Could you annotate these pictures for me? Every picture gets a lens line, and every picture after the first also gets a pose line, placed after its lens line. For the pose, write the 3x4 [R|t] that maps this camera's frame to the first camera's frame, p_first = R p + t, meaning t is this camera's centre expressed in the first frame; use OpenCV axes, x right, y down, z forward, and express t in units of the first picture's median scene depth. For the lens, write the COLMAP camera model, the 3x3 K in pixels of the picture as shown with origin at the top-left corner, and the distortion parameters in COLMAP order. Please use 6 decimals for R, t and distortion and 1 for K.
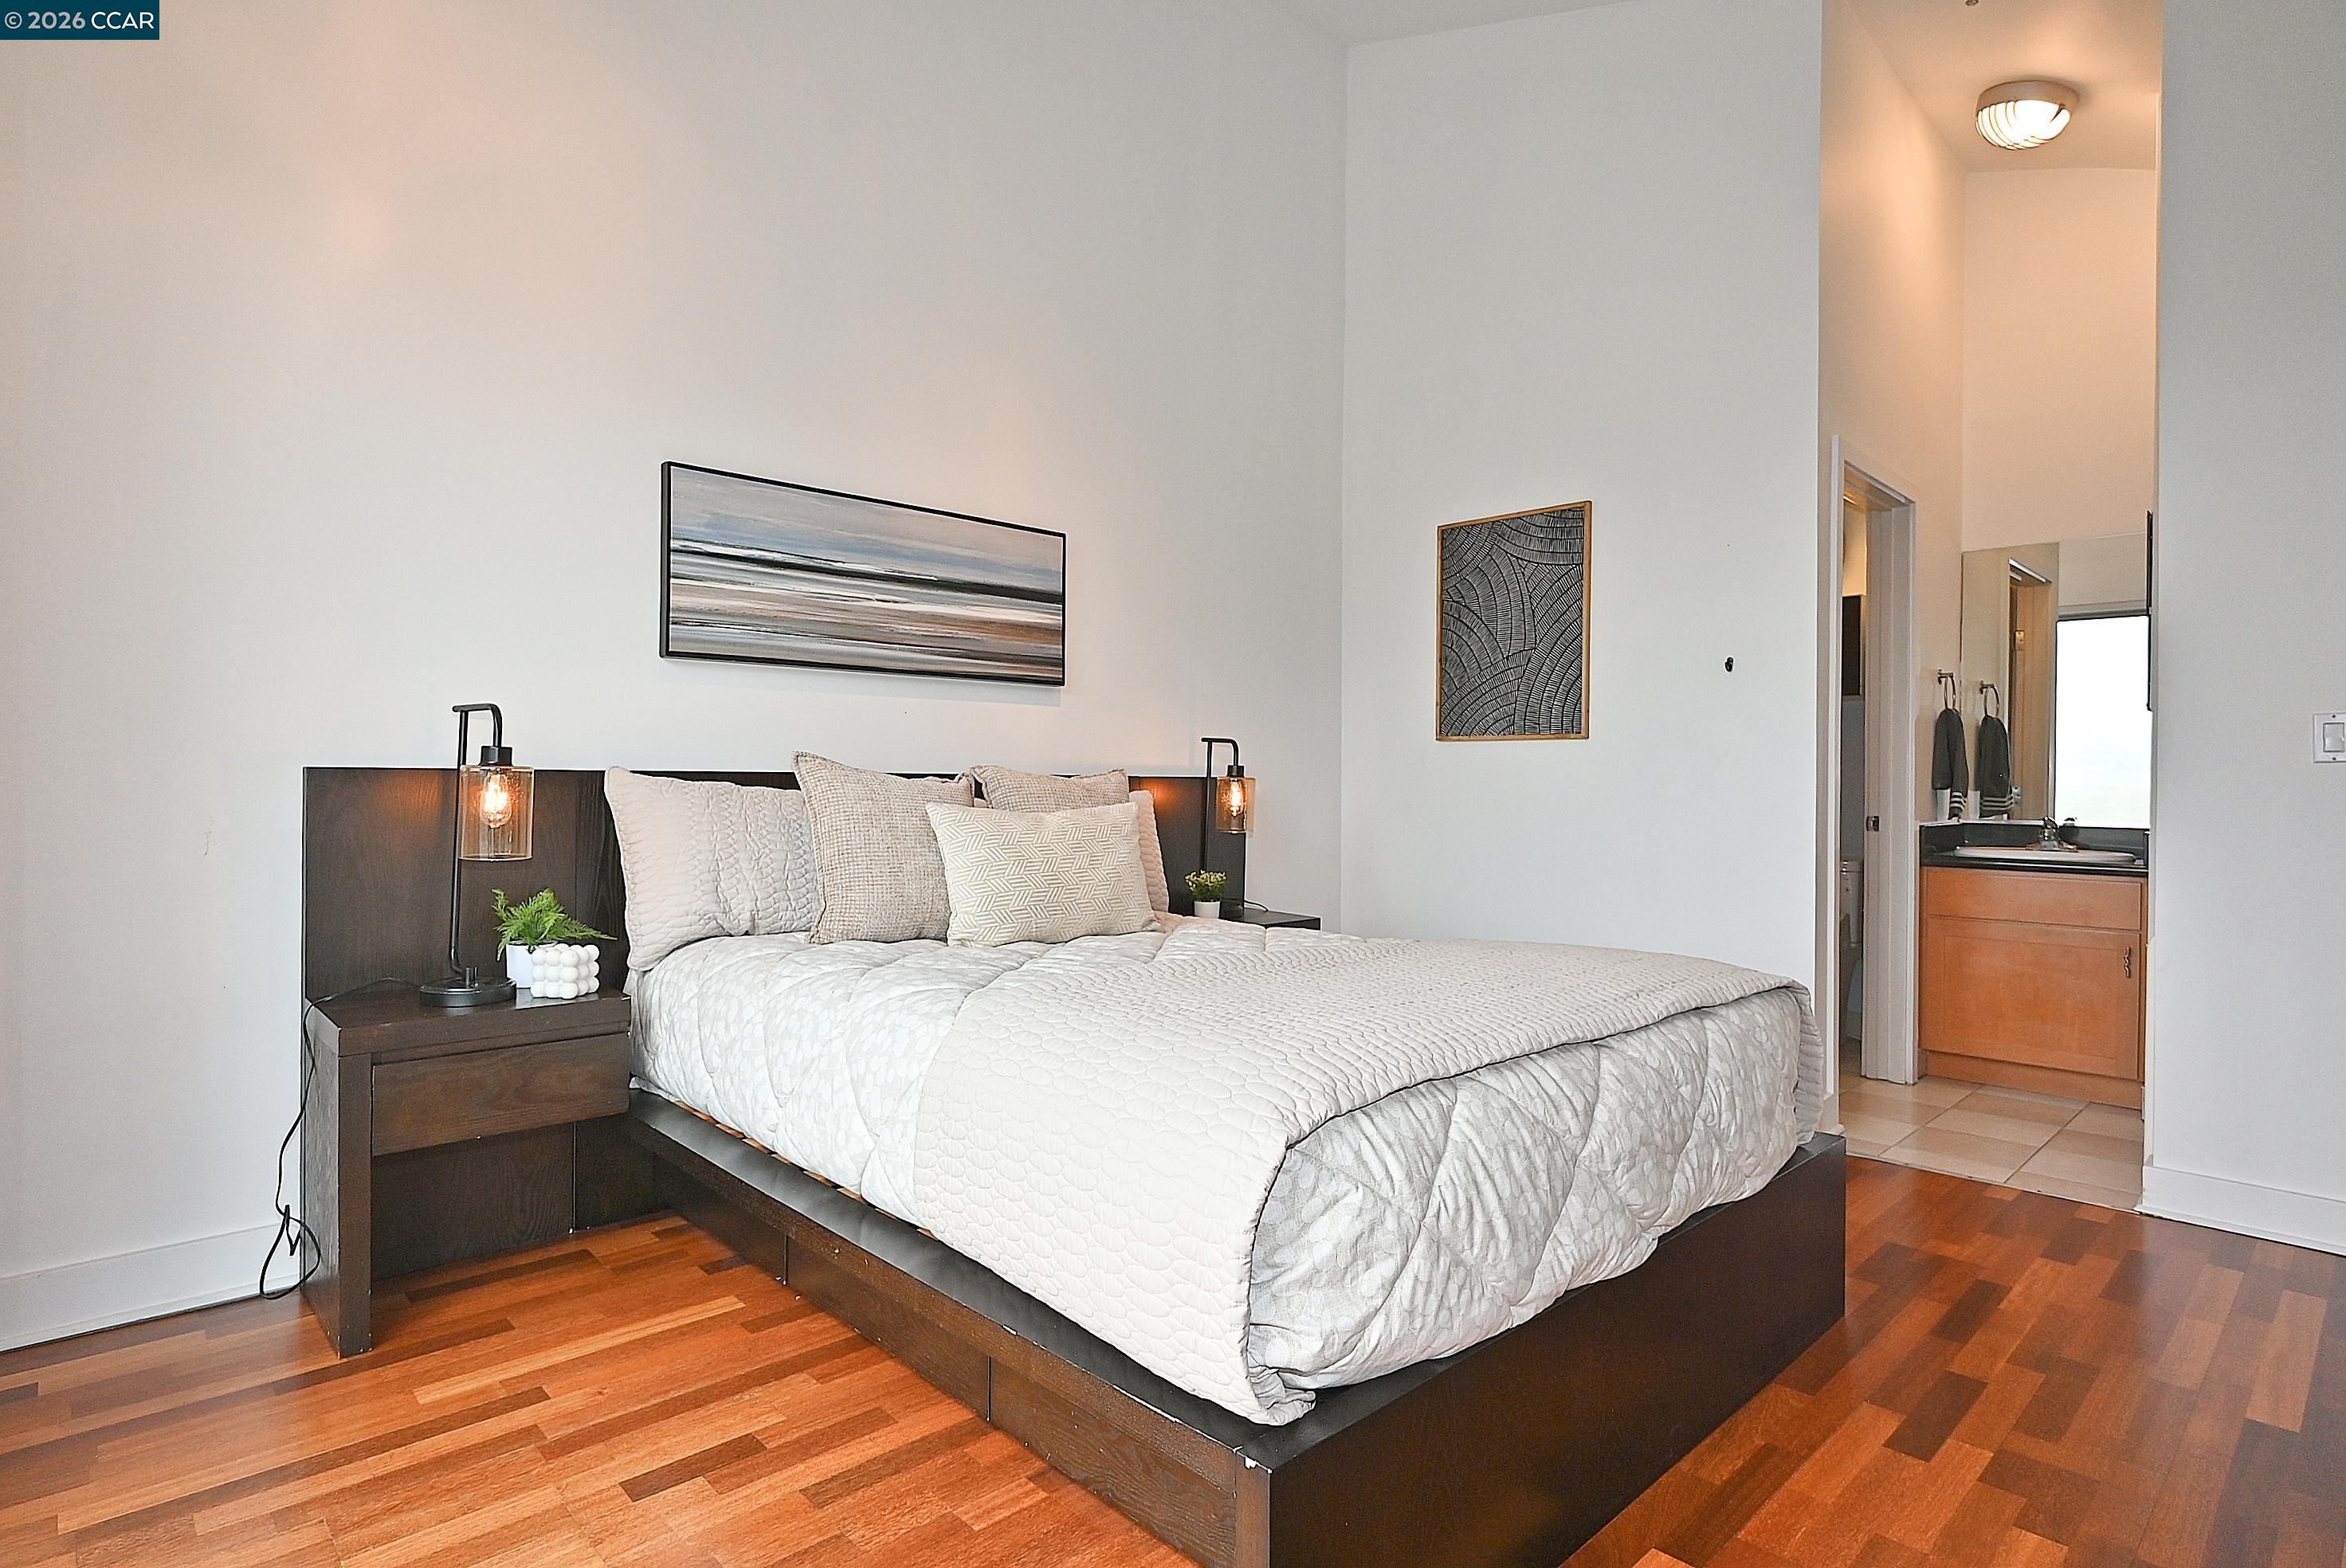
lens RADIAL K [[1159.1, 0, 1173.0], [0, 1159.1, 784.0], [0, 0, 1]] dist [-0.002887, 0.000783]
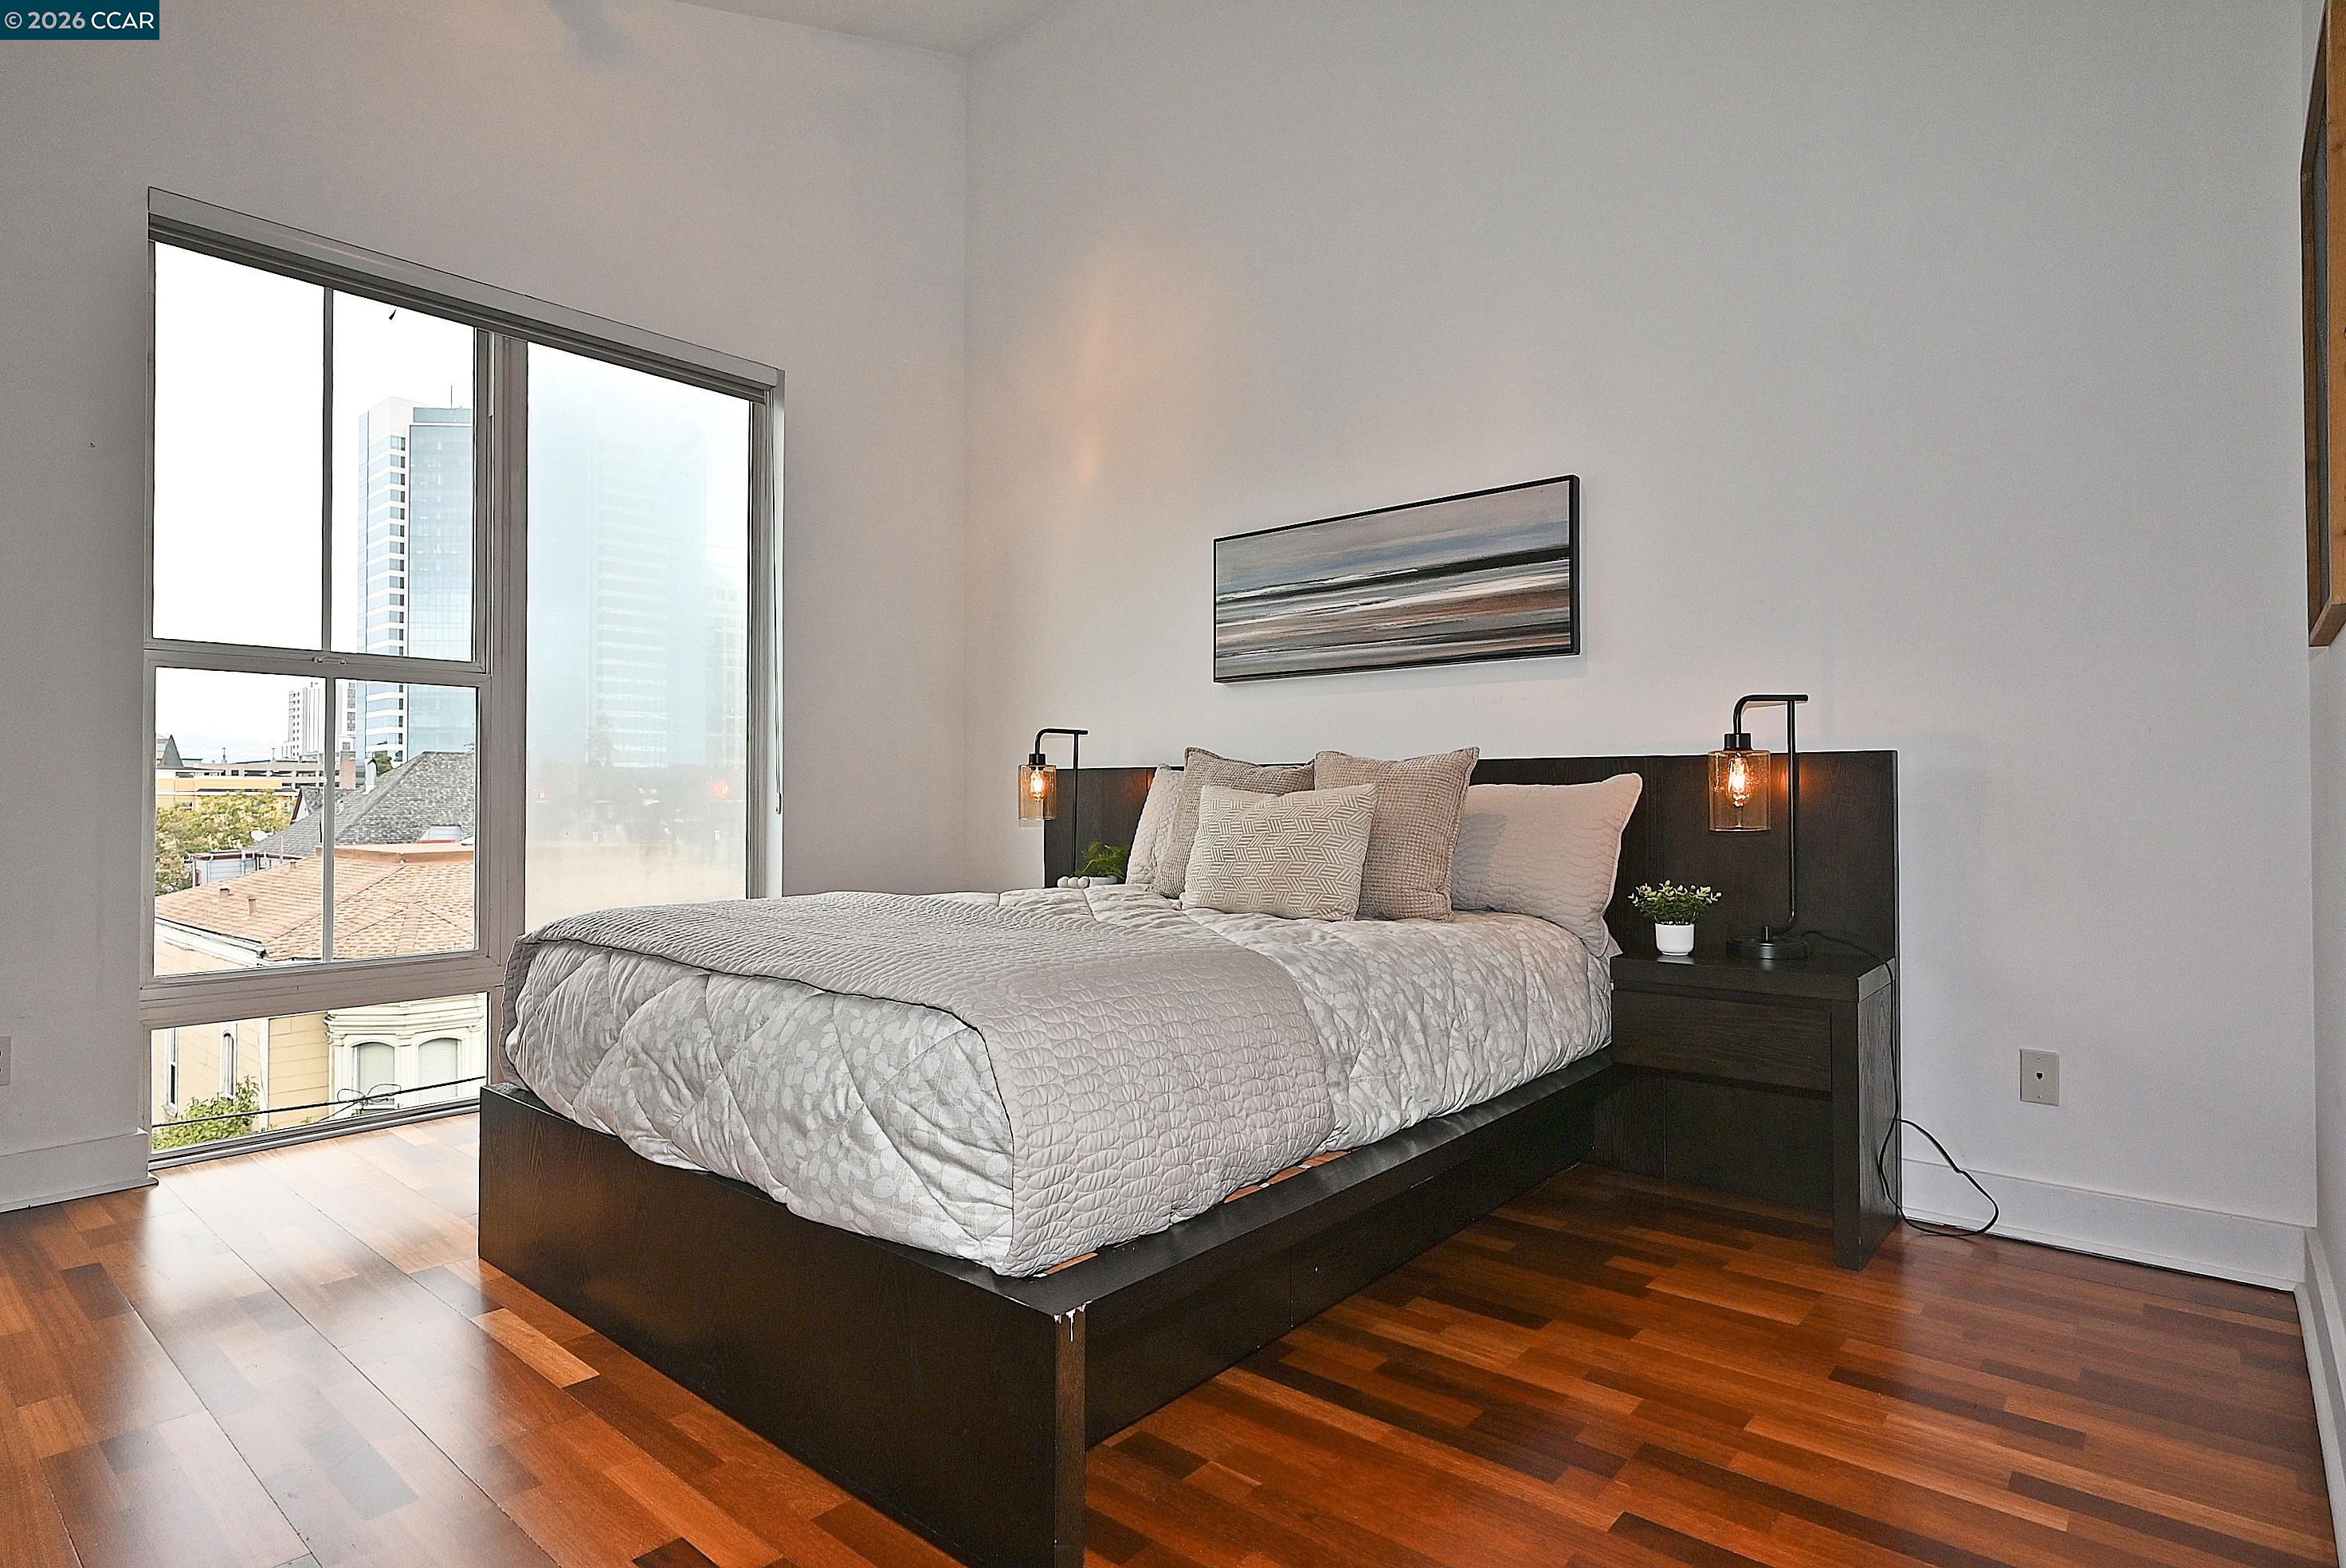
lens RADIAL K [[1159.1, 0, 1173.0], [0, 1159.1, 784.0], [0, 0, 1]] dist [-0.002887, 0.000783]
pose [[0.146234, 0.000295, -0.989250, 0.774588], [0.018104, 0.999832, 0.002974, 0.004952], [0.989084, -0.018344, 0.146204, 0.632084]]
